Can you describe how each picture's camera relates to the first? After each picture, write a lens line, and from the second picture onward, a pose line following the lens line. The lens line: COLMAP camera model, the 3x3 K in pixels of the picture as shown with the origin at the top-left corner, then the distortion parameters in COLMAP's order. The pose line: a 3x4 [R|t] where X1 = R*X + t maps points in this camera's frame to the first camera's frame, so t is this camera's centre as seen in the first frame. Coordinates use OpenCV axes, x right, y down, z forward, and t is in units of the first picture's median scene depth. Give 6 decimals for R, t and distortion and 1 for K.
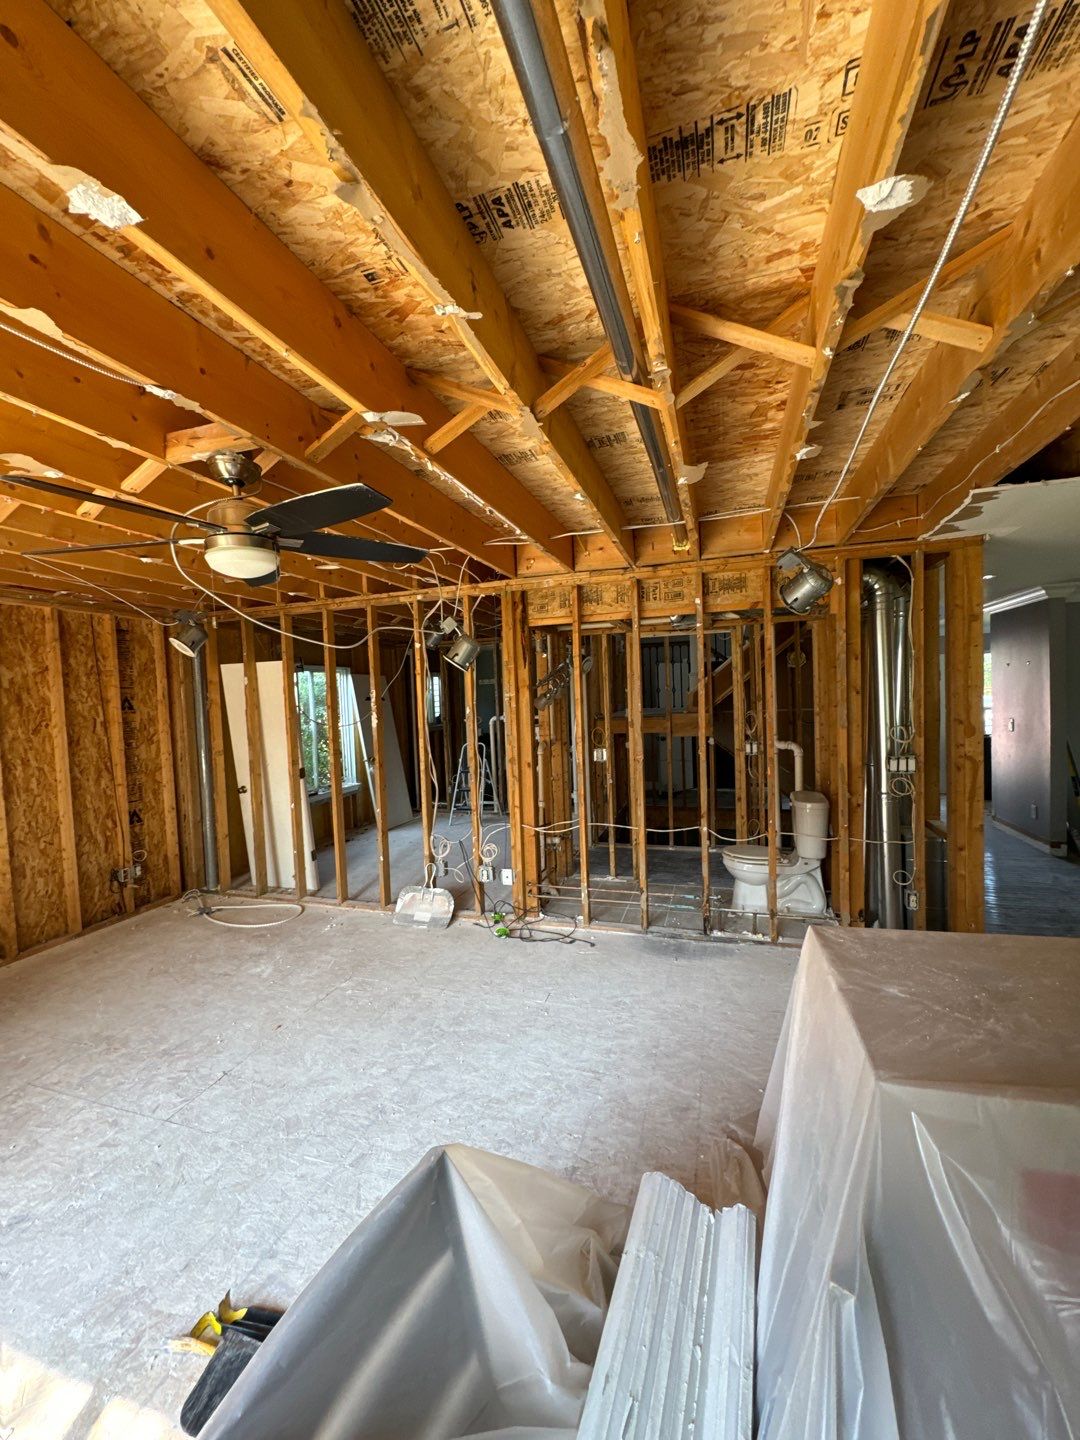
lens RADIAL K [[573.1, 0, 540.0], [0, 573.1, 720.0], [0, 0, 1]] dist [-0.001805, 0.000000]
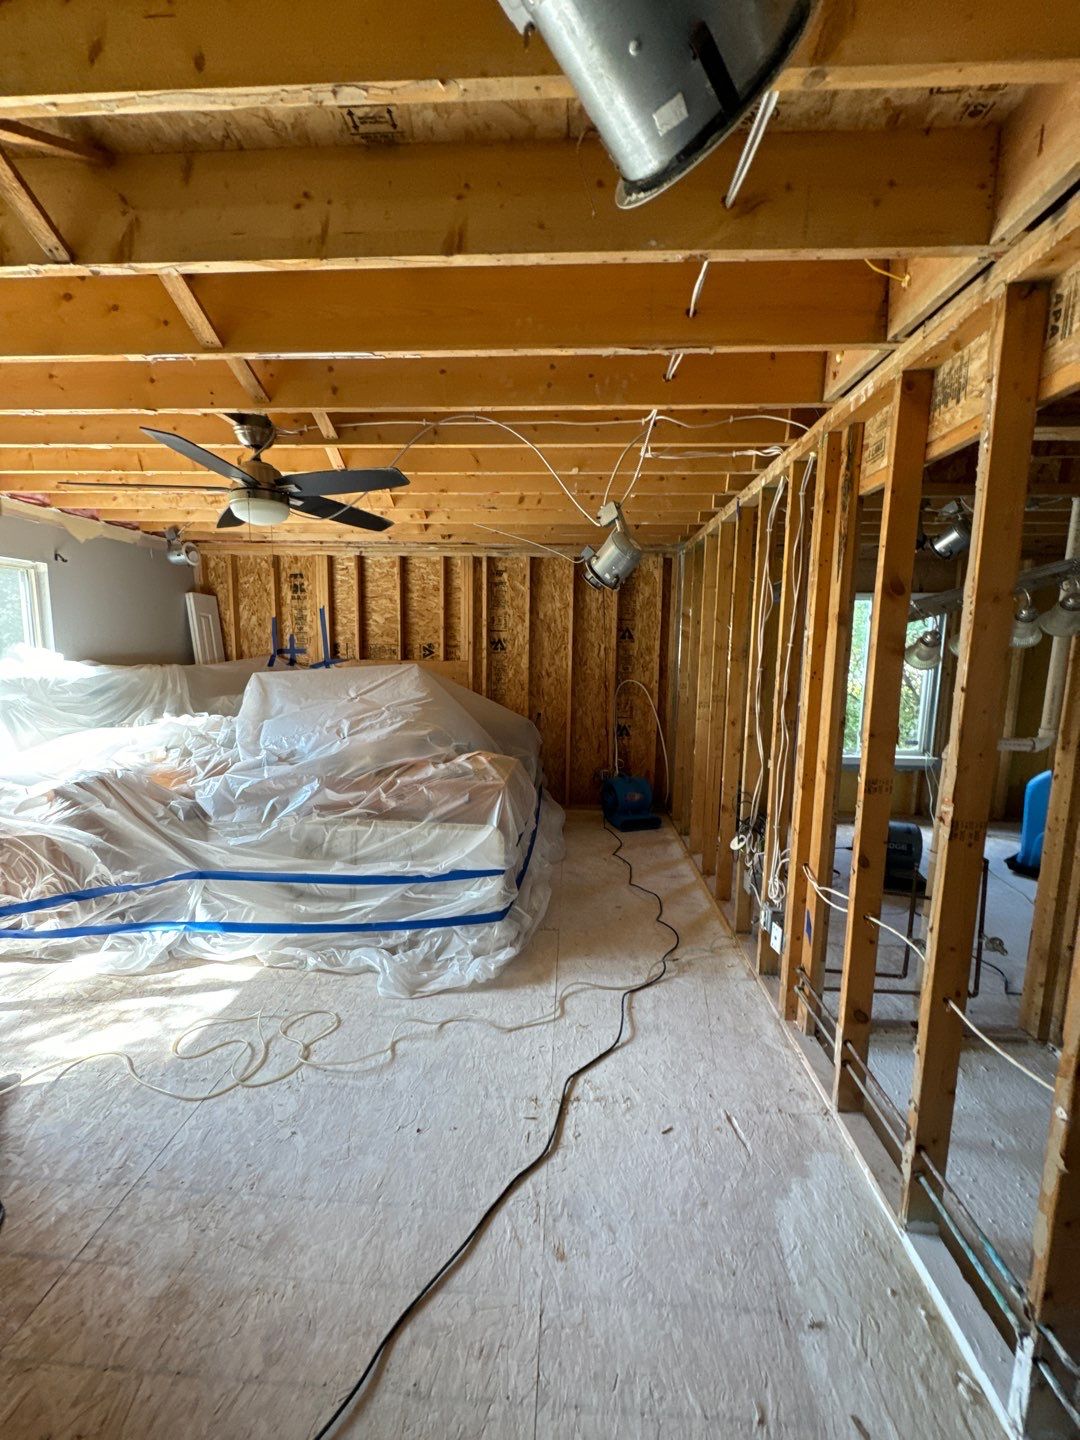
lens RADIAL K [[573.1, 0, 540.0], [0, 573.1, 720.0], [0, 0, 1]] dist [-0.001805, 0.000000]
pose [[0.254031, 0.166565, -0.952746, 0.383236], [-0.059225, 0.985890, 0.156568, -0.028237], [0.965381, 0.016653, 0.260311, 0.544250]]
